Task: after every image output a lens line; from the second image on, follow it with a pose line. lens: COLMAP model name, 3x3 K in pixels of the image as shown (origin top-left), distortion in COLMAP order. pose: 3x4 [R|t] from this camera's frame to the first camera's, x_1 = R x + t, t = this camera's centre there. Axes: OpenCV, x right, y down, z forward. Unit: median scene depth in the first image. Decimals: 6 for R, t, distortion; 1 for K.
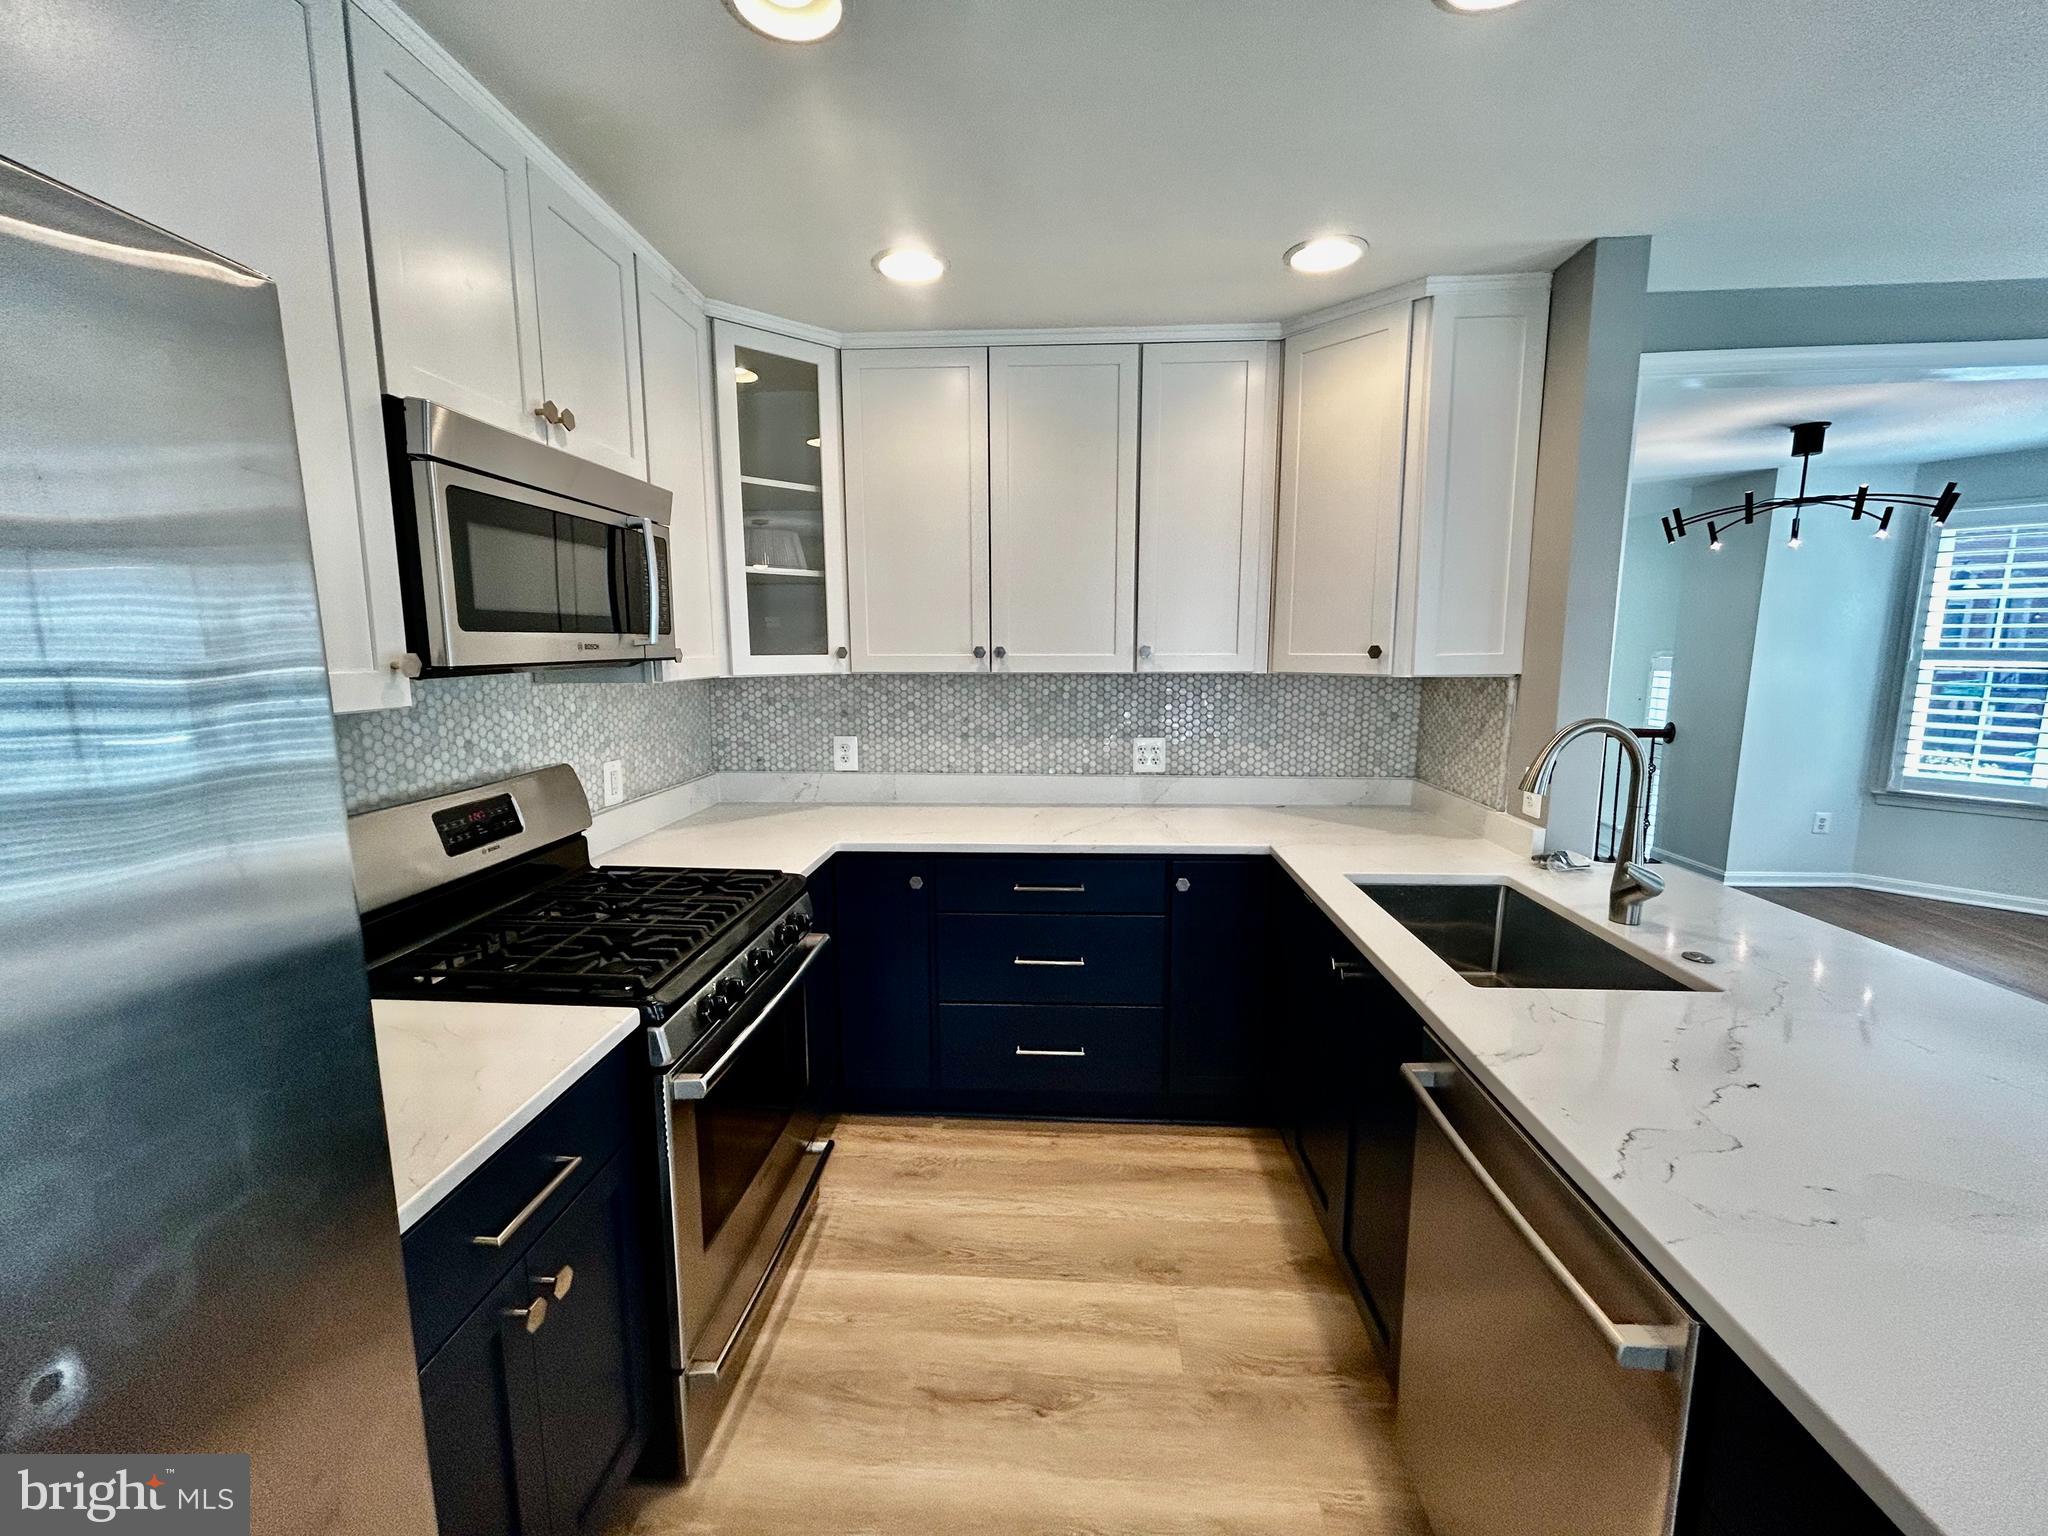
lens RADIAL K [[828.8, 0, 1022.4], [0, 828.8, 767.8], [0, 0, 1]] dist [-0.000963, 0.000286]
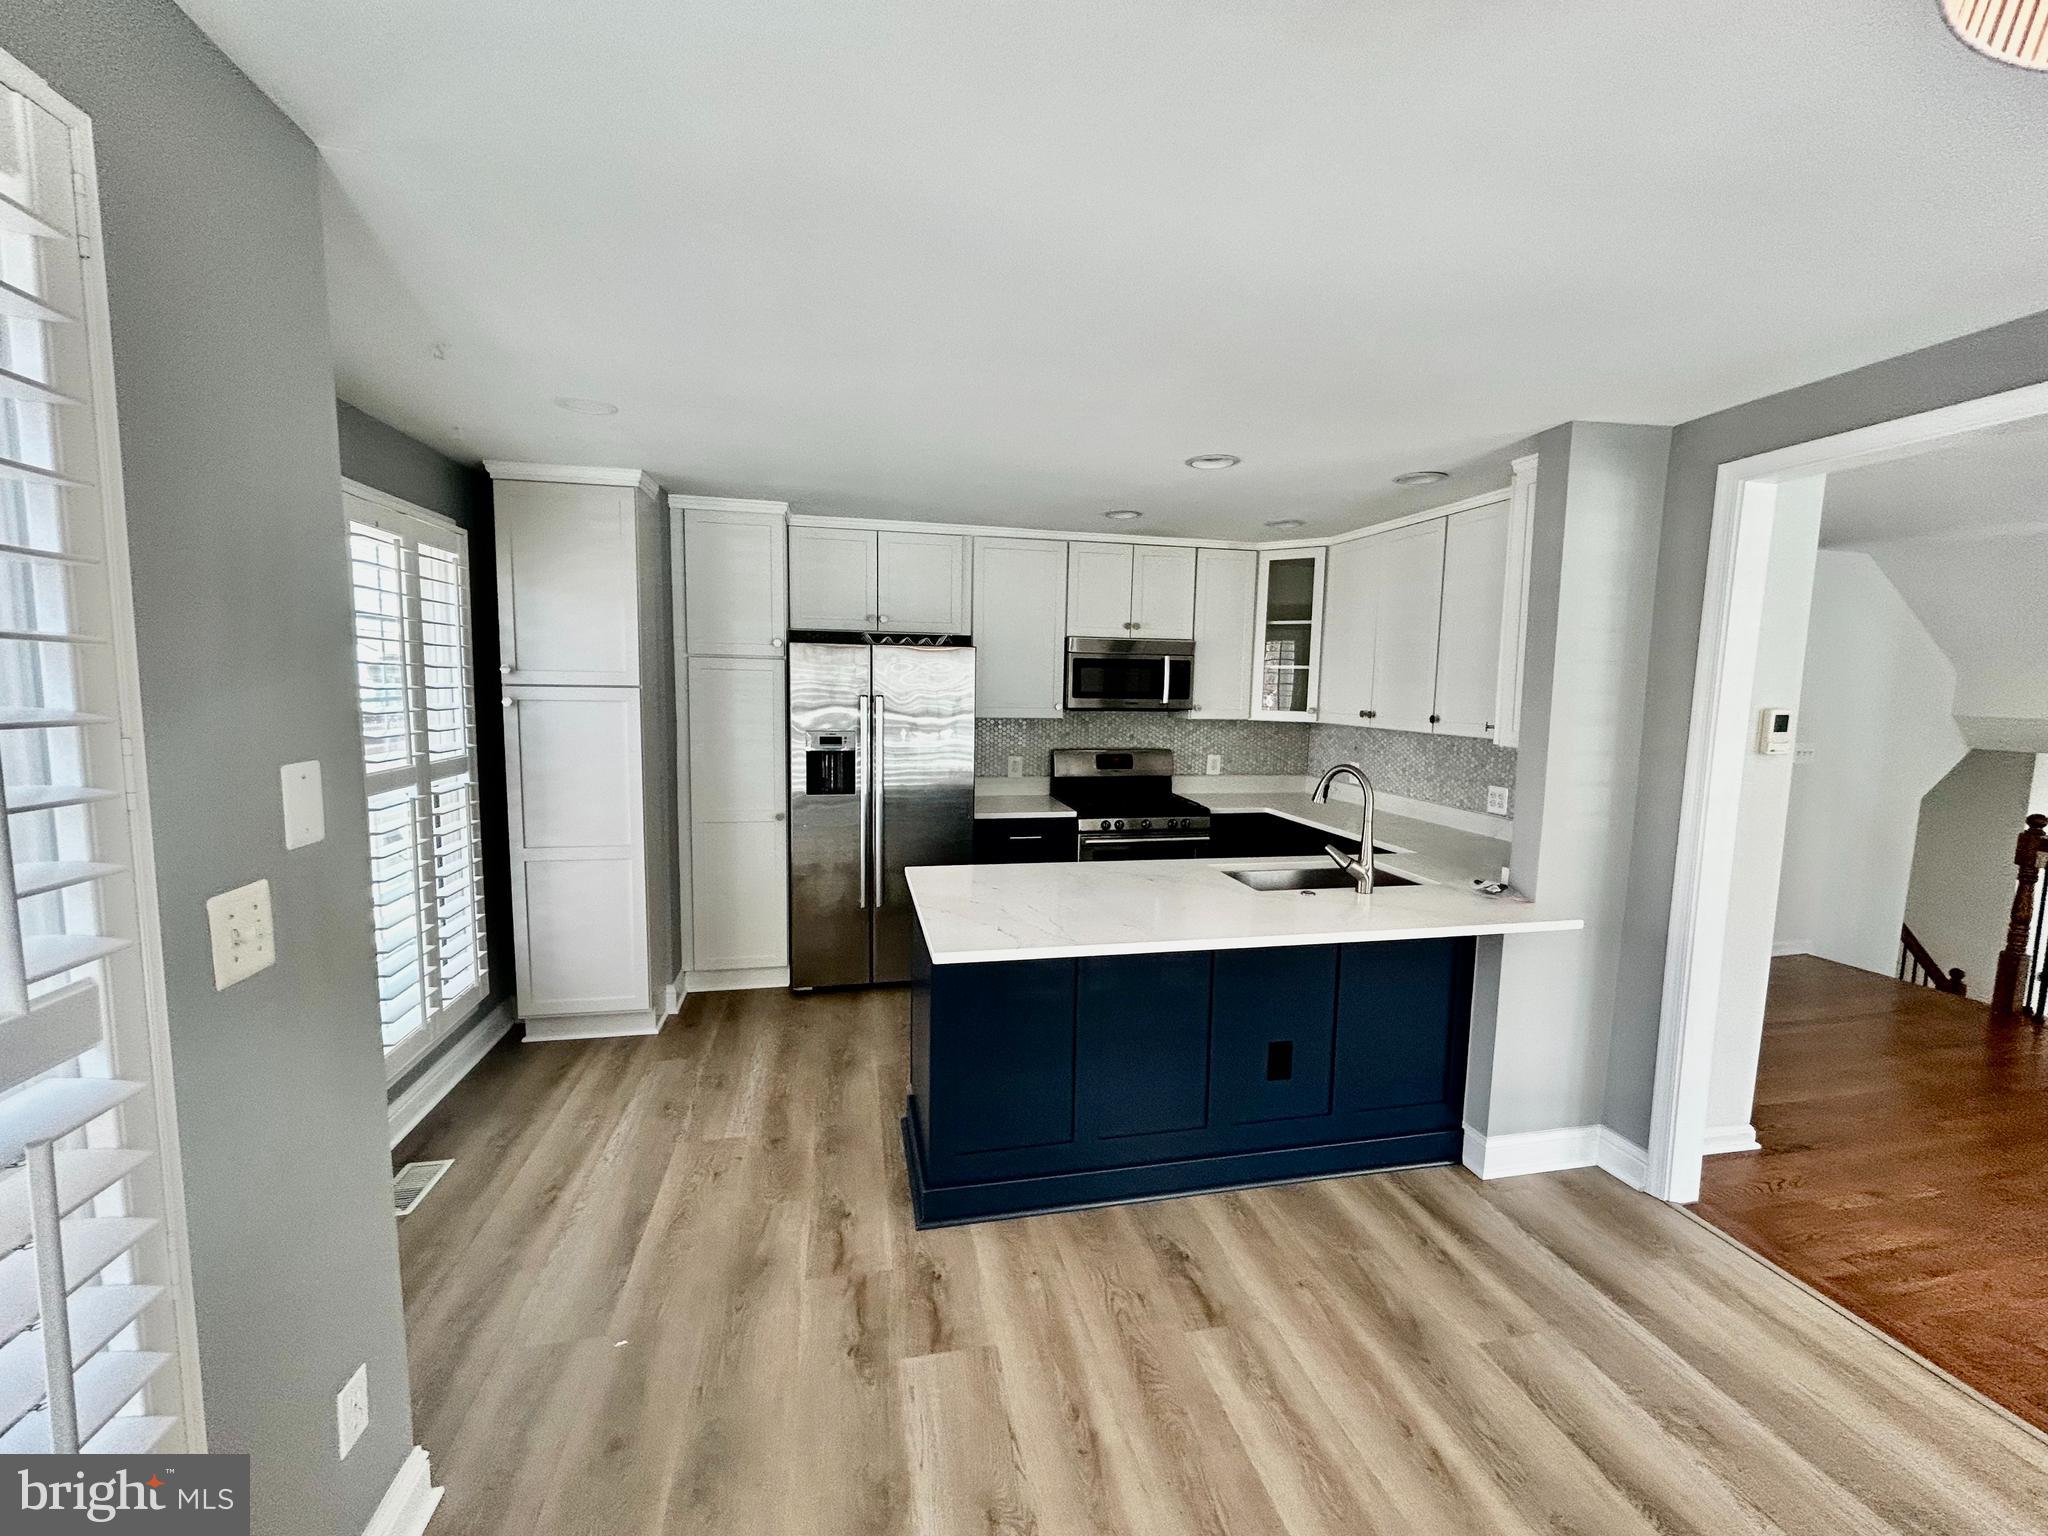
lens RADIAL K [[828.8, 0, 1022.4], [0, 828.8, 767.8], [0, 0, 1]] dist [-0.000963, 0.000286]
pose [[0.268125, 0.110292, -0.957050, 1.335258], [-0.161234, 0.984551, 0.068290, -0.038045], [0.949796, 0.135999, 0.281765, -0.085083]]
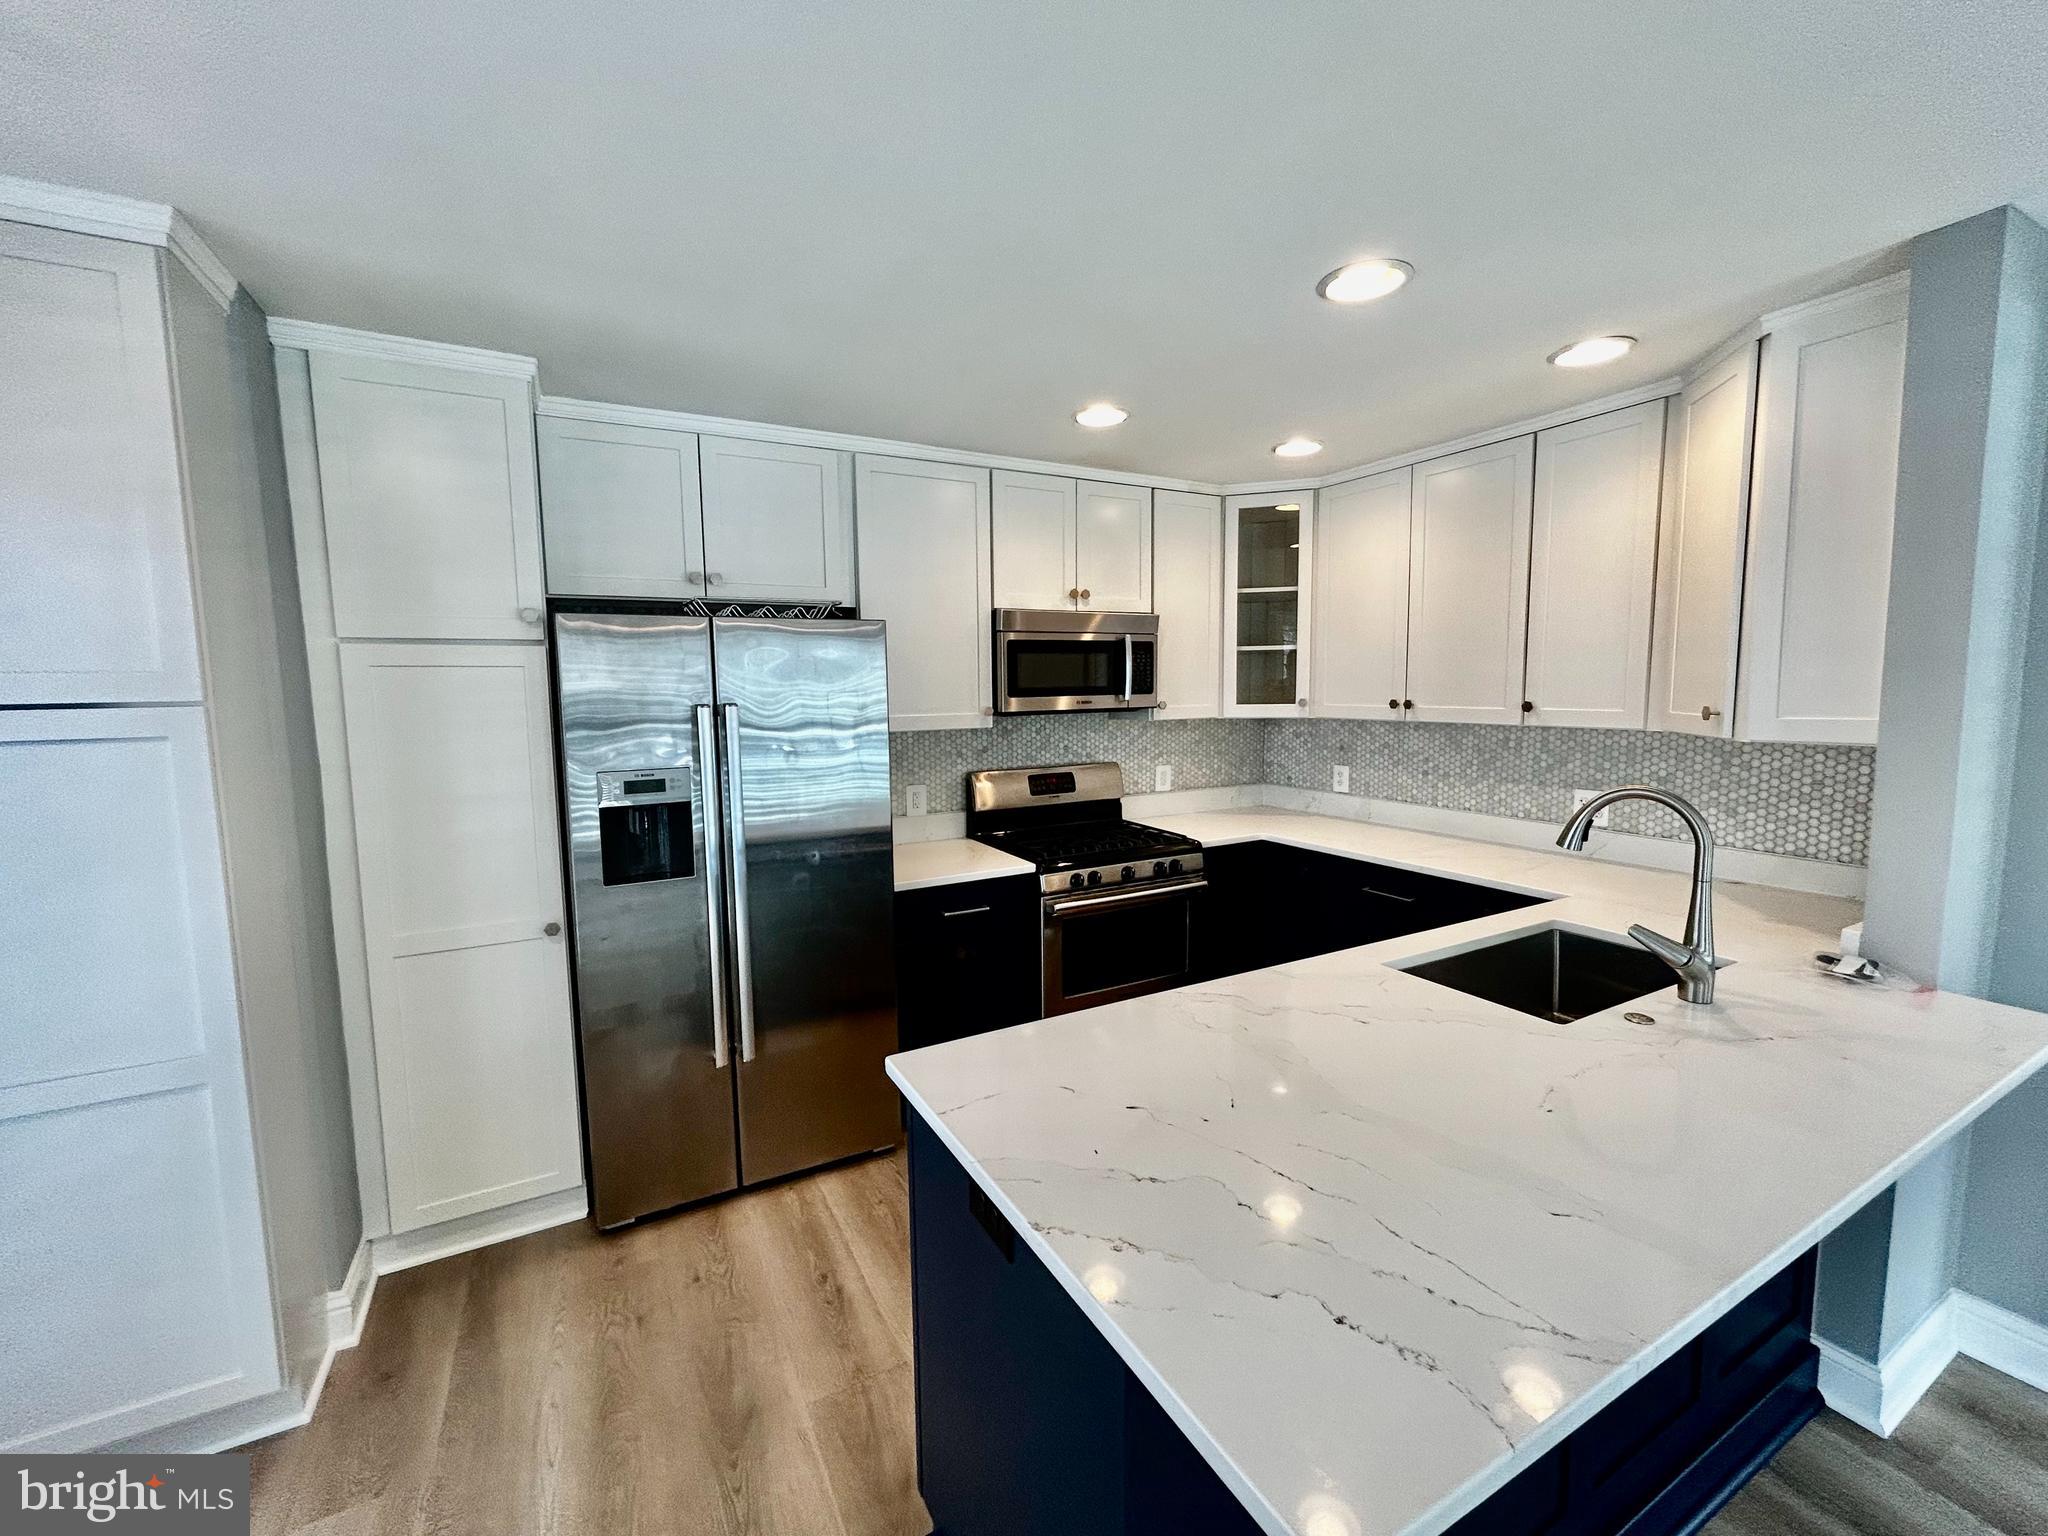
lens RADIAL K [[828.8, 0, 1022.4], [0, 828.8, 767.8], [0, 0, 1]] dist [-0.000963, 0.000286]
pose [[0.526902, 0.081799, -0.845981, 0.711738], [-0.113506, 0.993214, 0.025340, -0.012168], [0.842313, 0.082673, 0.532611, -0.128446]]
